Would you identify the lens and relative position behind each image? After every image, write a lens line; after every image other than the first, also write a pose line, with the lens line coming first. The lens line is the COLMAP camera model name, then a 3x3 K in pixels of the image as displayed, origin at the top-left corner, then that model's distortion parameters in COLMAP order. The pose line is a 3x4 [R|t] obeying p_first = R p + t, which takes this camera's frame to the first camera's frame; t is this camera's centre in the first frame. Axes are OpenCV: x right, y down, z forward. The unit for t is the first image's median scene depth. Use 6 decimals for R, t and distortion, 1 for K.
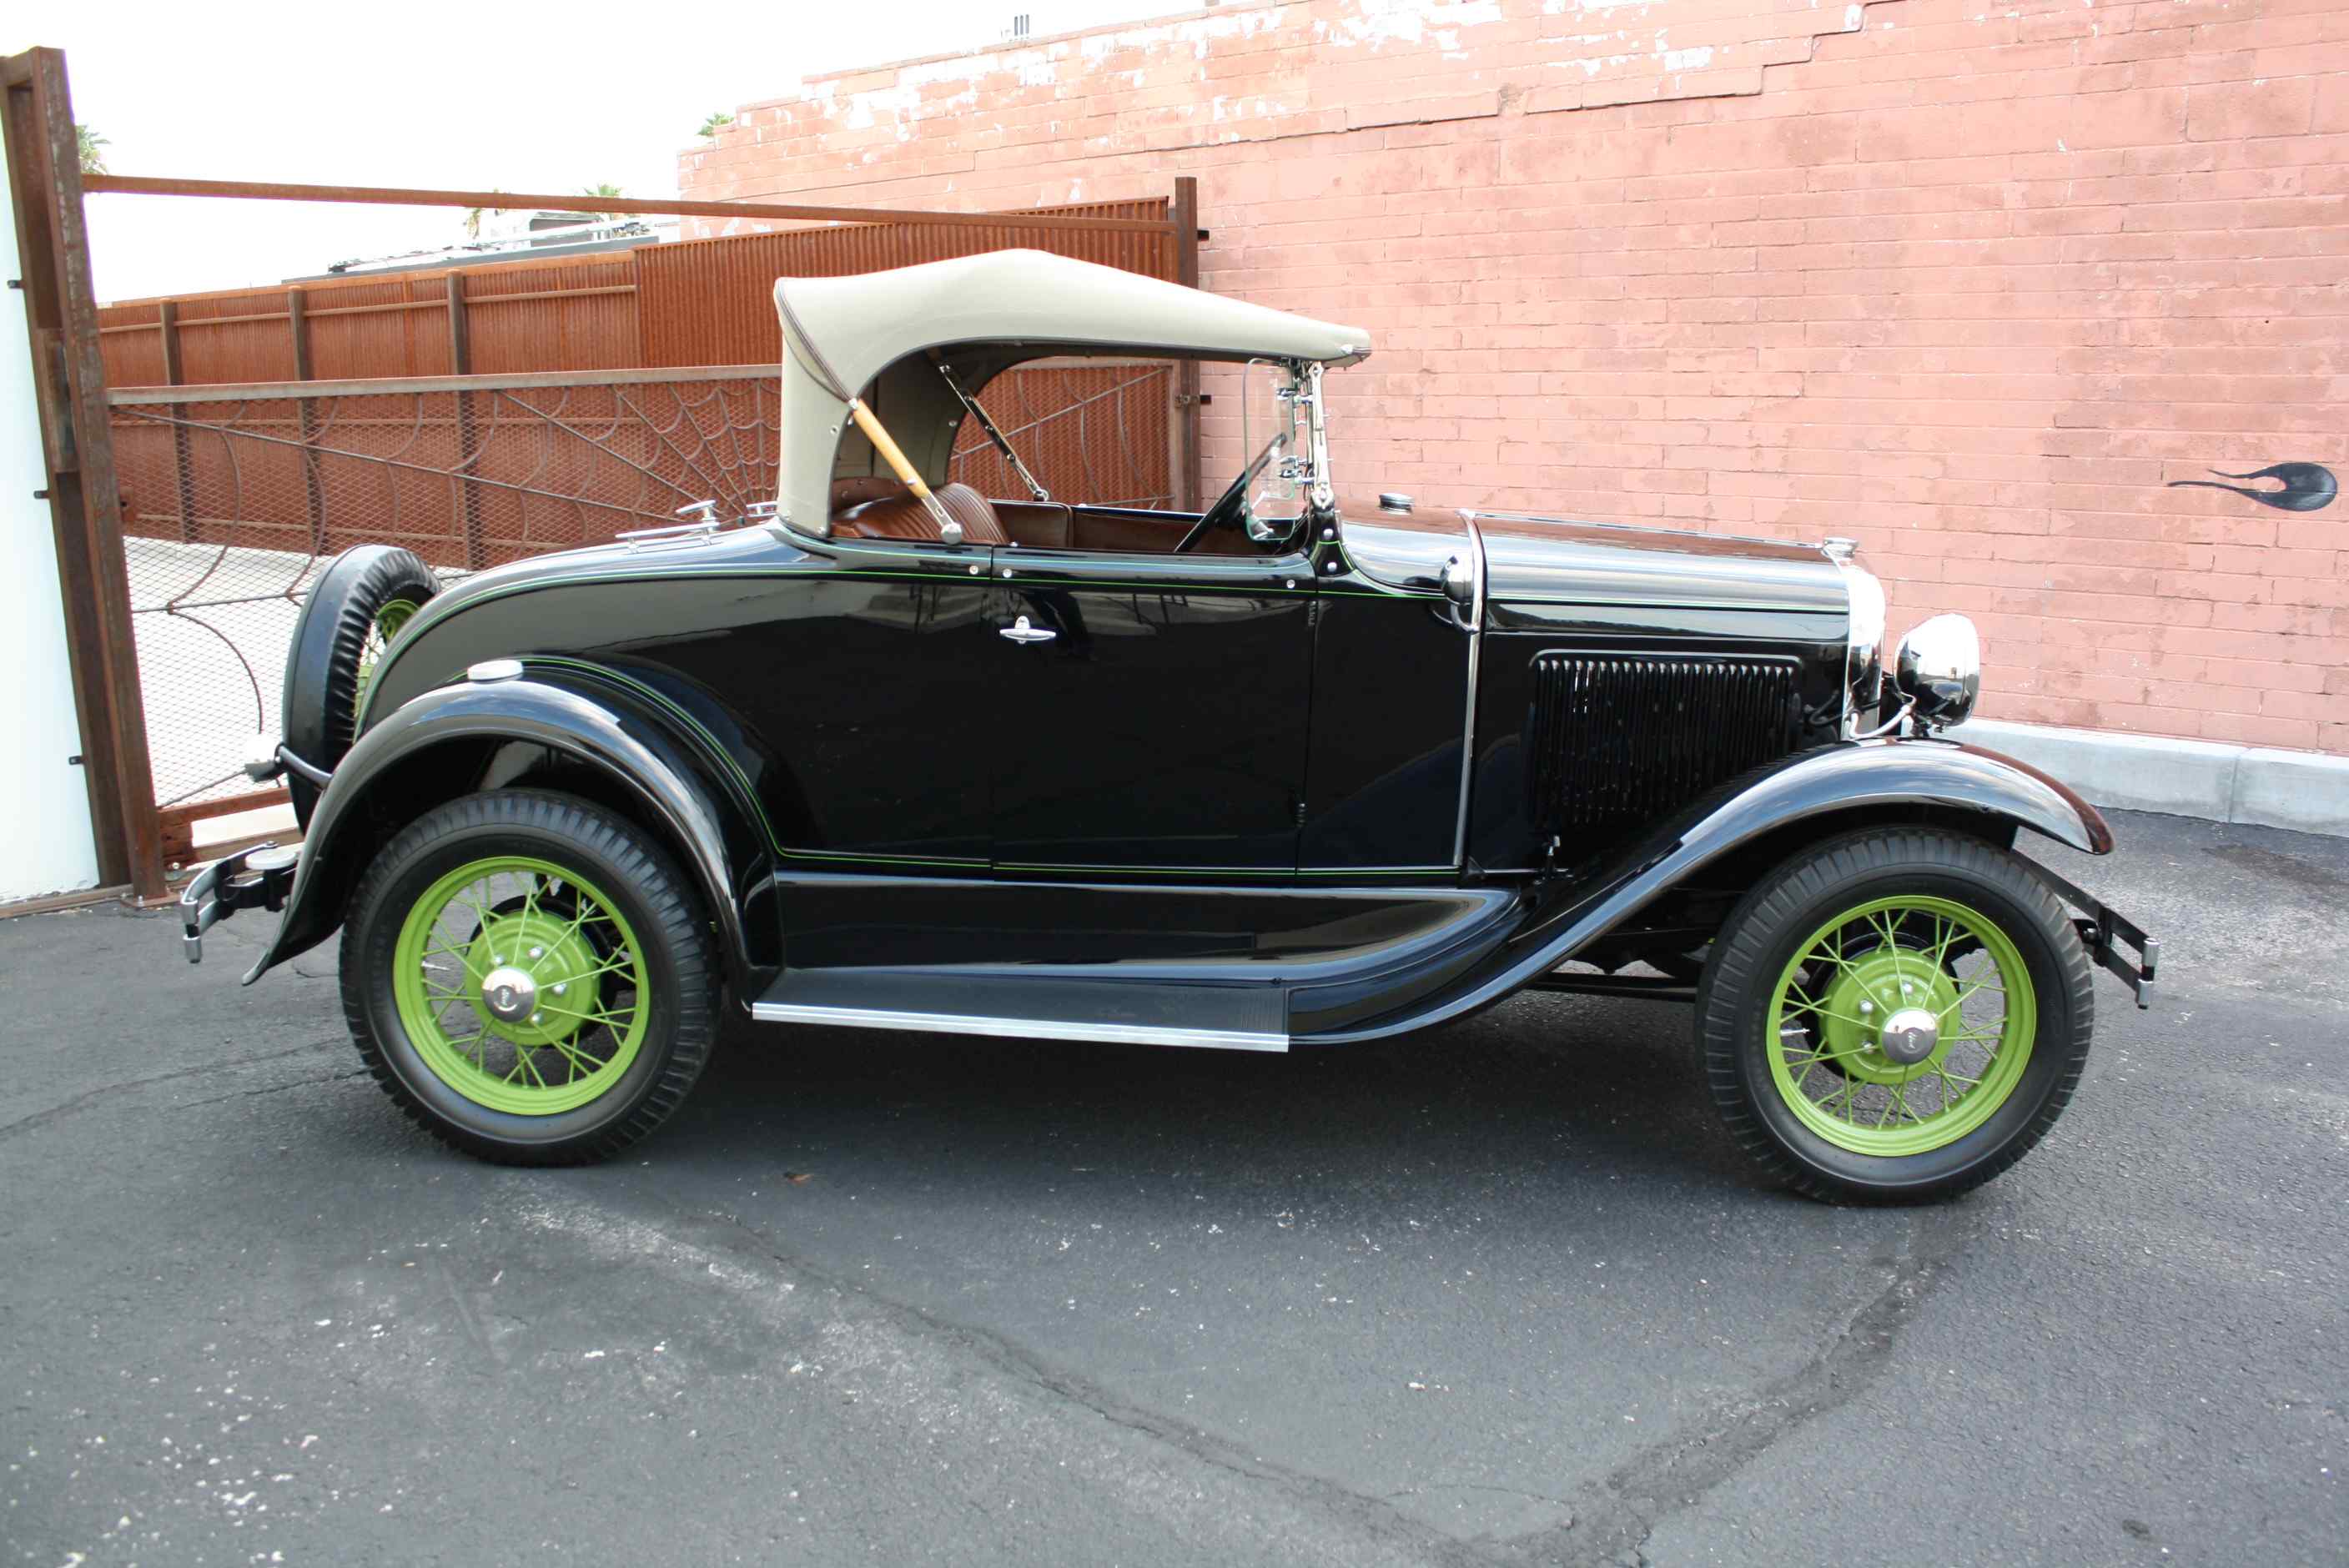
lens RADIAL K [[1985.5, 0, 1187.0], [0, 1985.5, 776.9], [0, 0, 1]] dist [-0.162033, 0.141981]
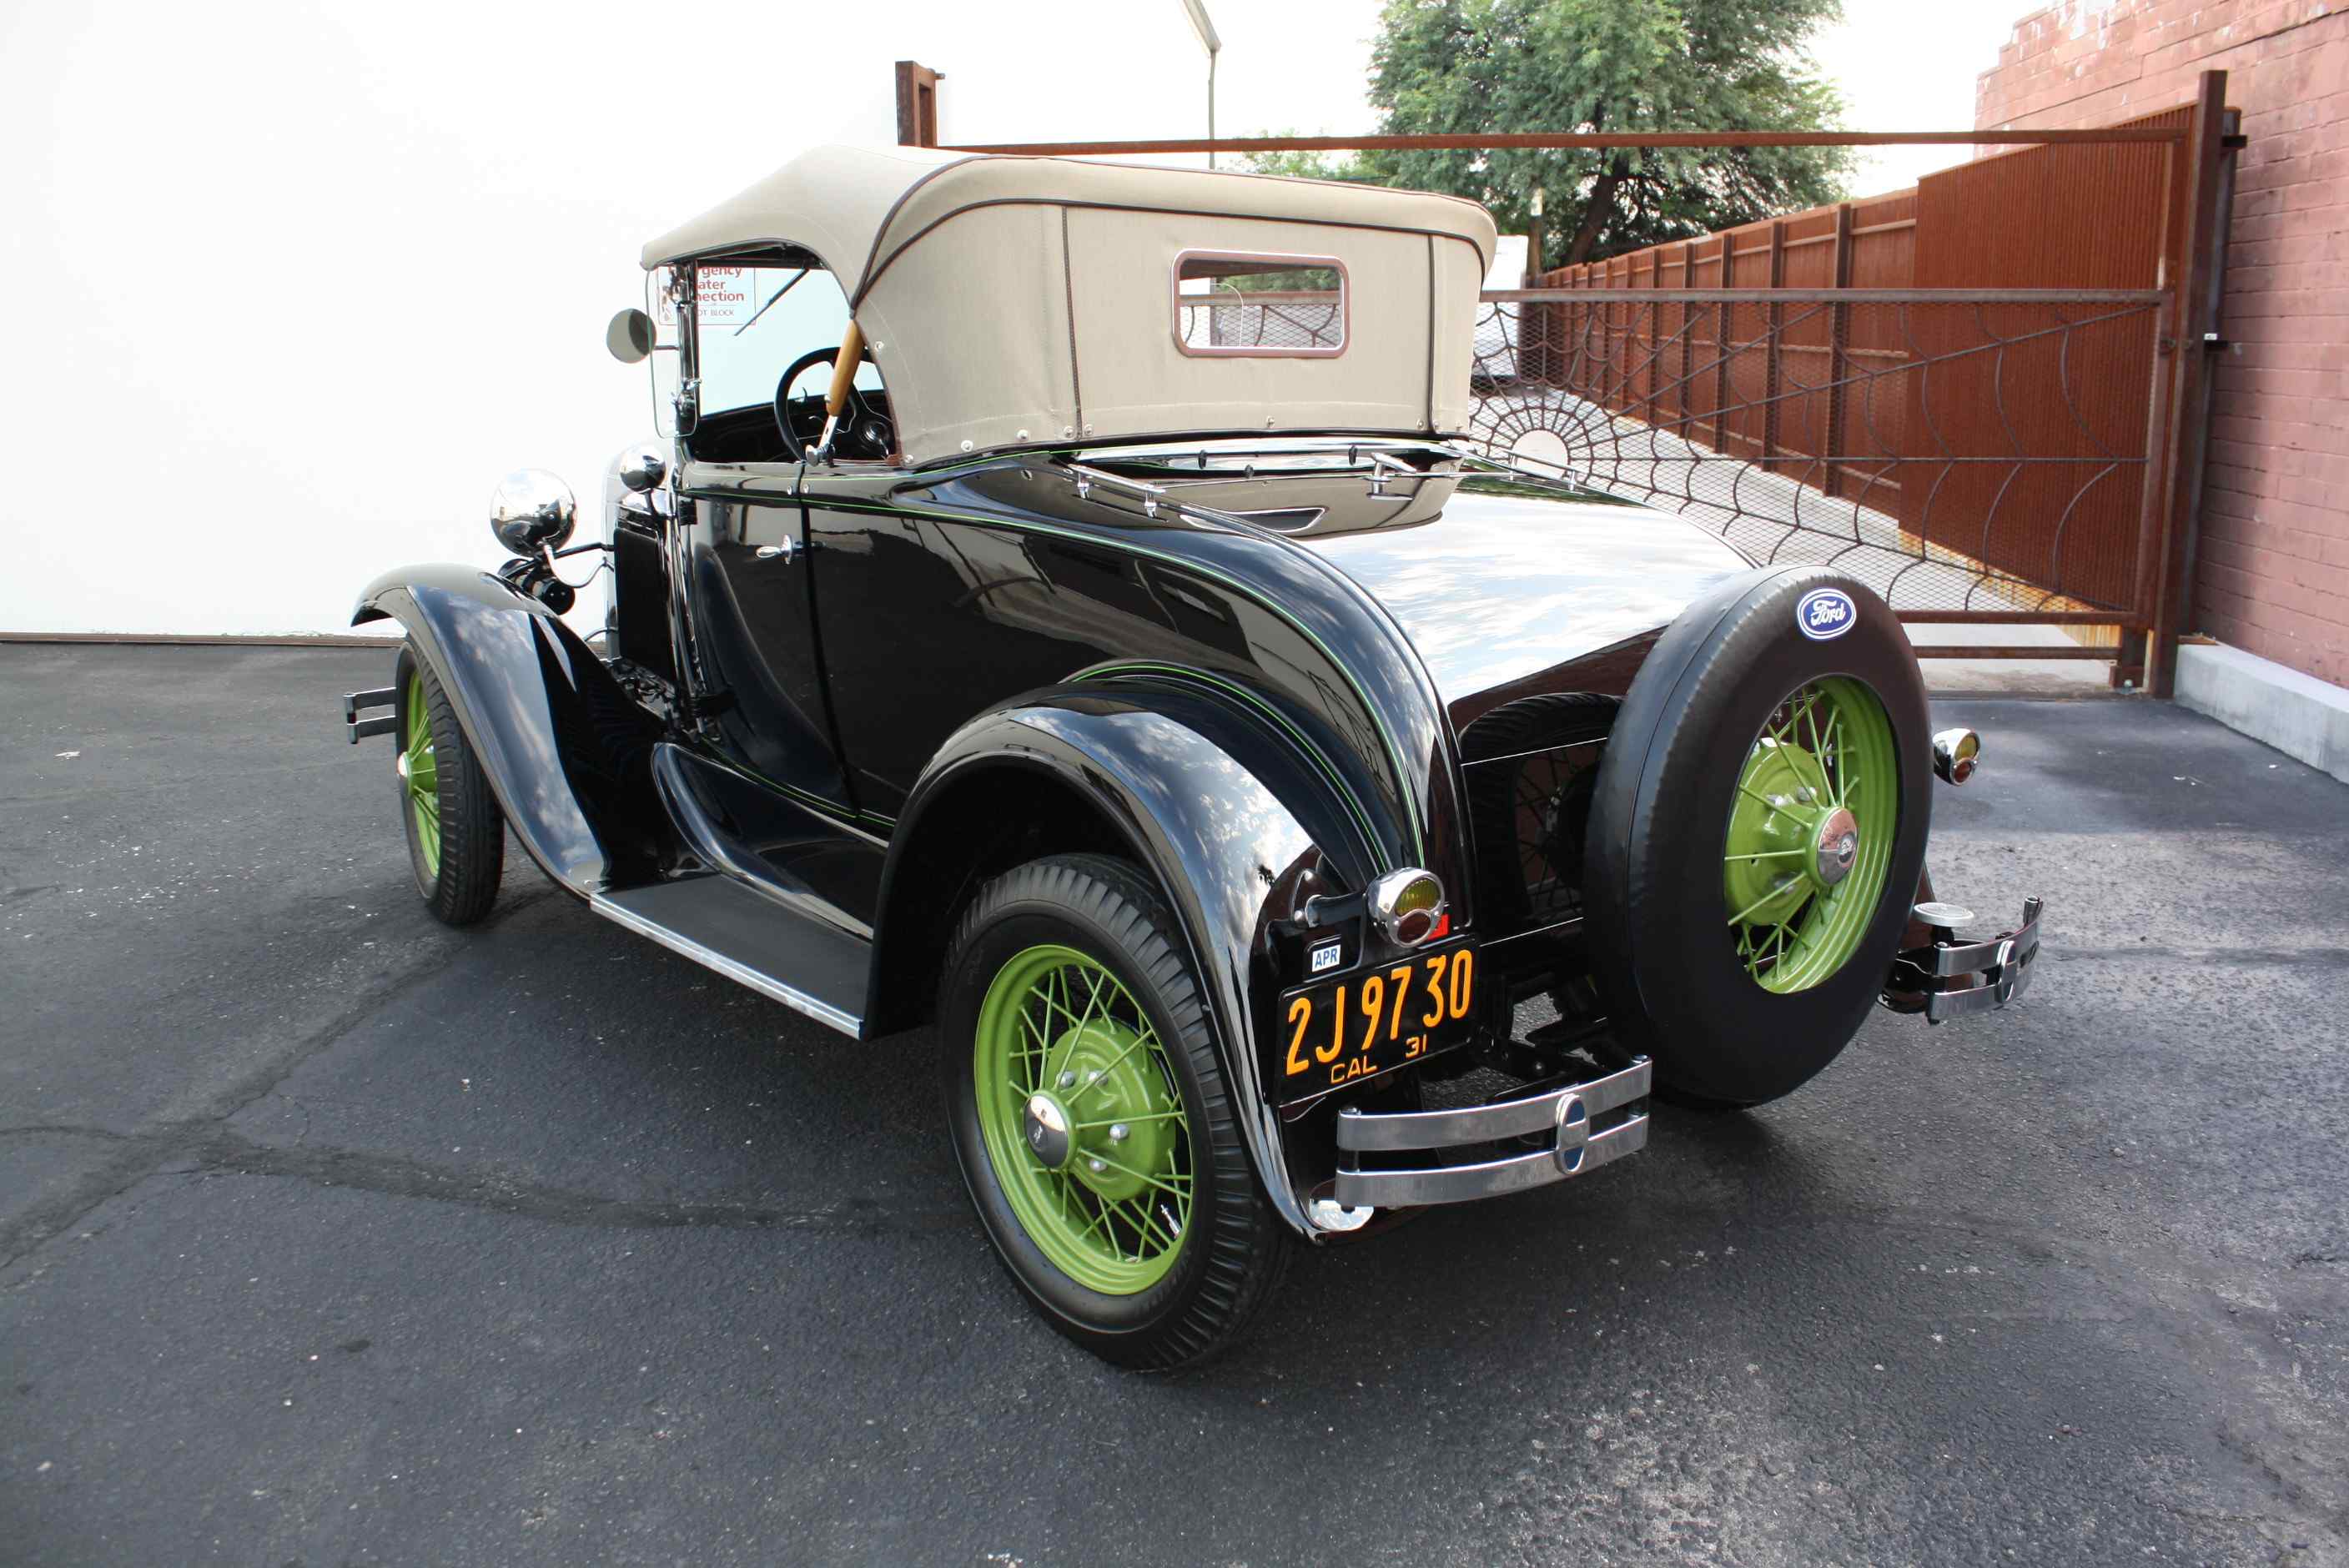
lens RADIAL K [[1985.5, 0, 1190.2], [0, 1985.5, 776.4], [0, 0, 1]] dist [-0.162033, 0.141981]
pose [[0.561219, 0.190893, -0.805353, 0.513326], [-0.166589, 0.979179, 0.116005, -0.041846], [0.810729, 0.069059, 0.581334, 0.235266]]
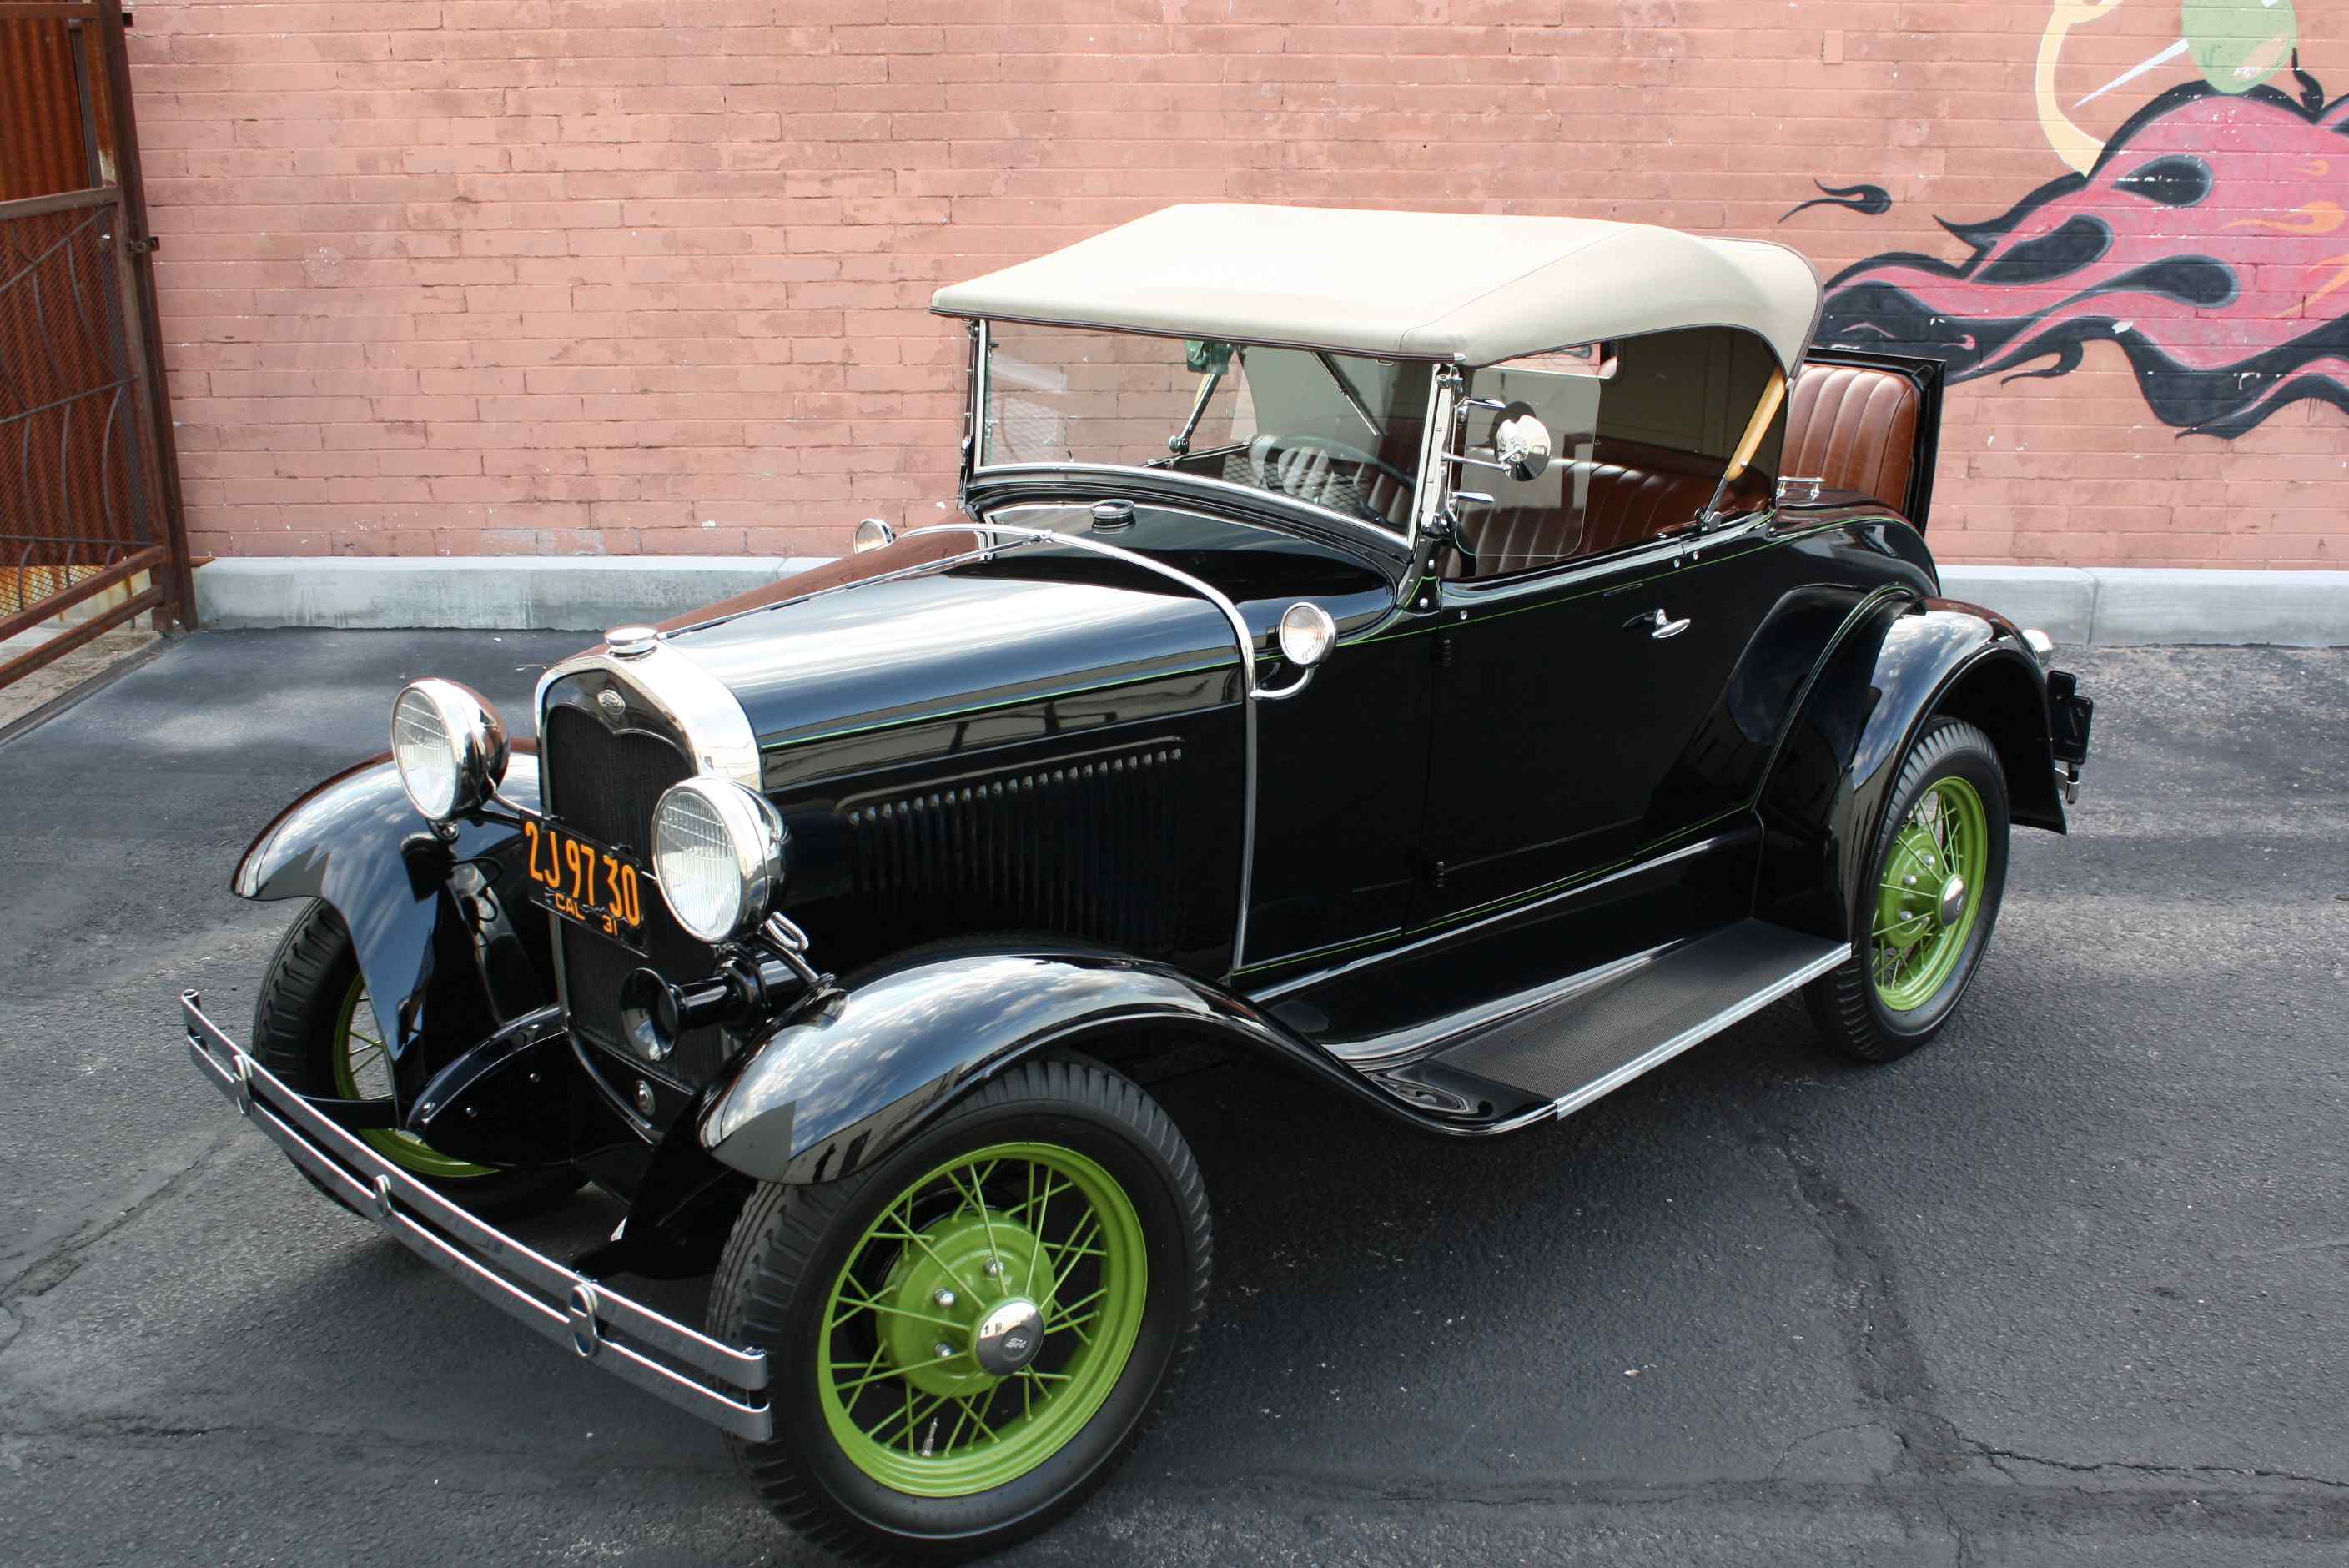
lens RADIAL K [[2336.9, 0, 1200.3], [0, 2336.9, 778.2], [0, 0, 1]] dist [-0.084403, 0.000000]
pose [[0.776583, -0.175102, 0.605193, -0.283396], [0.114391, 0.983823, 0.137865, -0.074648], [-0.619543, -0.037835, 0.784050, 0.067152]]
